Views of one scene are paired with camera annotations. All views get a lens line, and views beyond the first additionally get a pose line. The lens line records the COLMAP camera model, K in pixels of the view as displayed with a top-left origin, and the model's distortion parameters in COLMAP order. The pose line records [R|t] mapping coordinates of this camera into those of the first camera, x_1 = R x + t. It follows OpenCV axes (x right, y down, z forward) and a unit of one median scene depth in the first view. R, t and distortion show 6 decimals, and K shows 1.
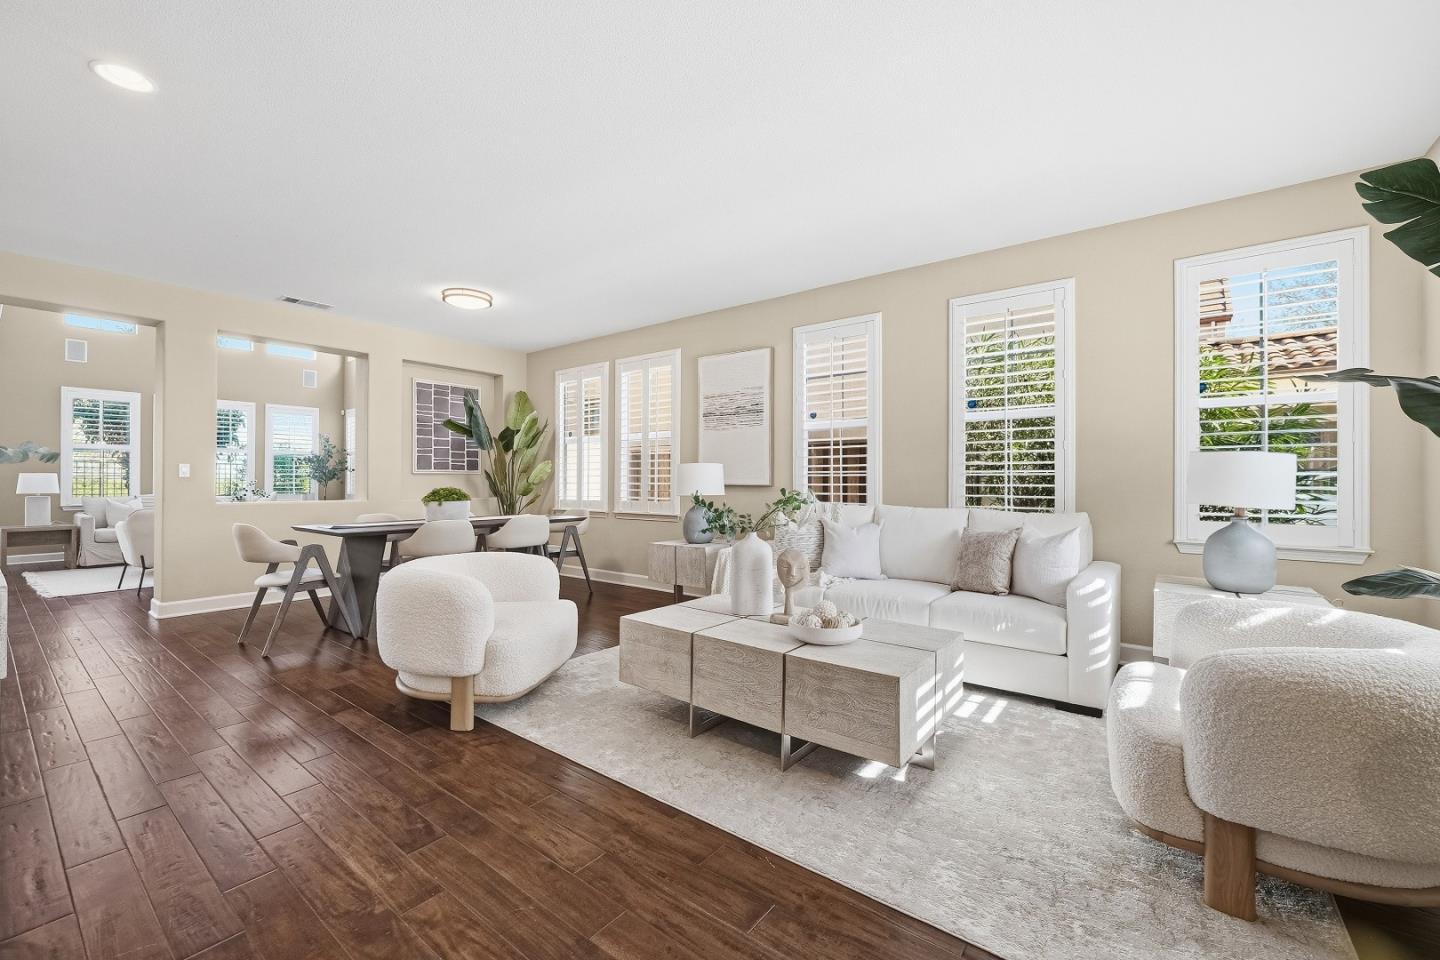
lens RADIAL K [[572.0, 0, 719.5], [0, 572.0, 485.5], [0, 0, 1]] dist [-0.006571, 0.000609]
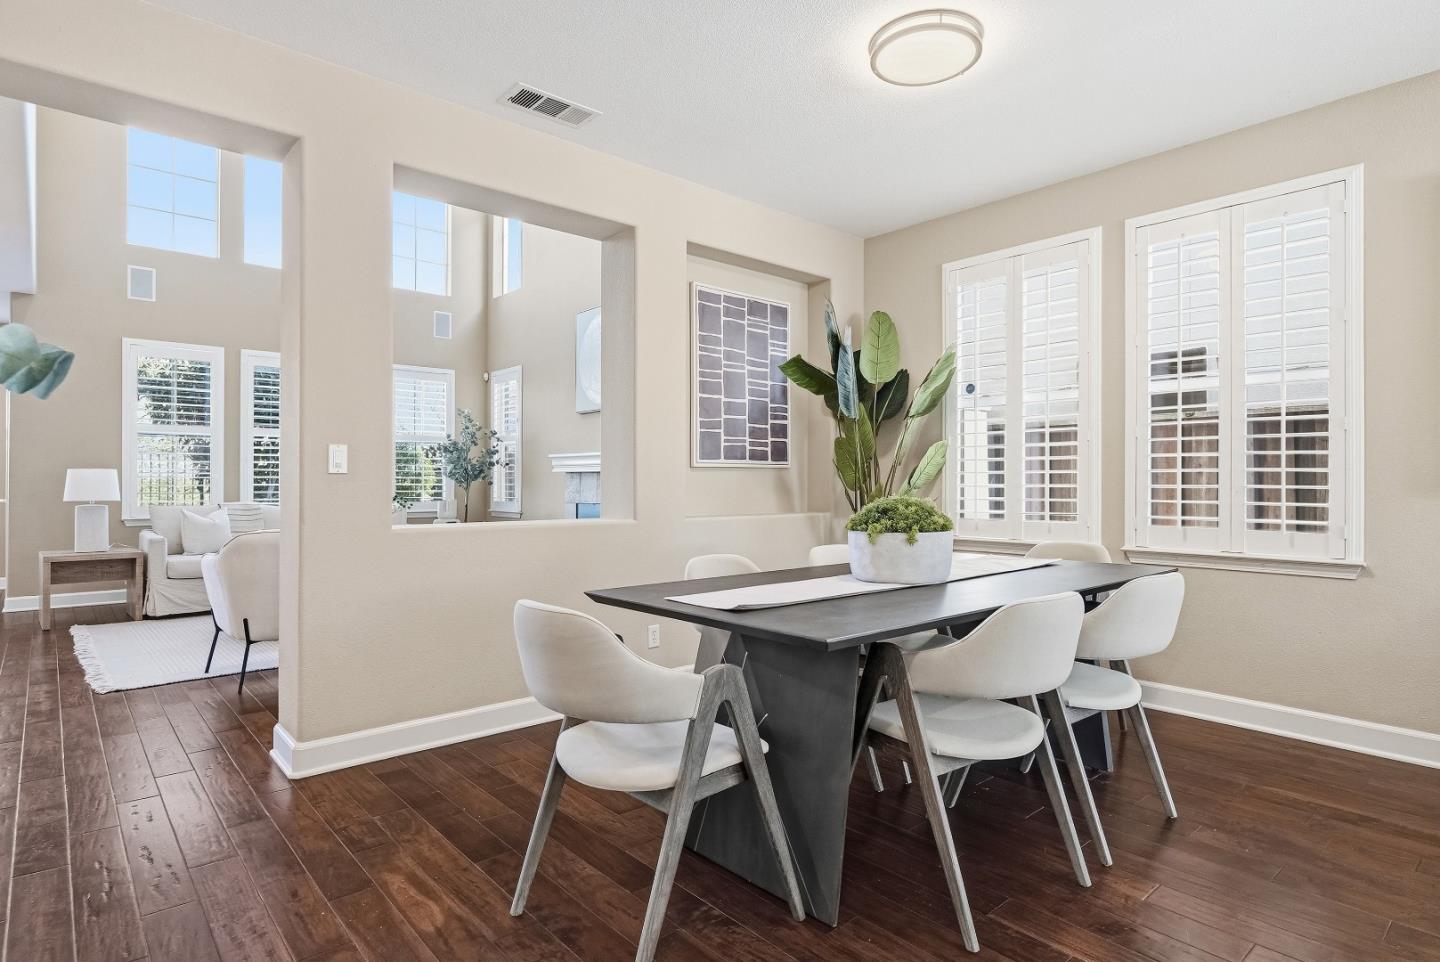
lens RADIAL K [[759.8, 0, 720.5], [0, 759.8, 485.7], [0, 0, 1]] dist [-0.000427, 0.000428]
pose [[0.981095, -0.000189, -0.193525, -0.445348], [0.000287, 1.000000, 0.000476, -0.005734], [0.193525, -0.000522, 0.981095, 0.388679]]
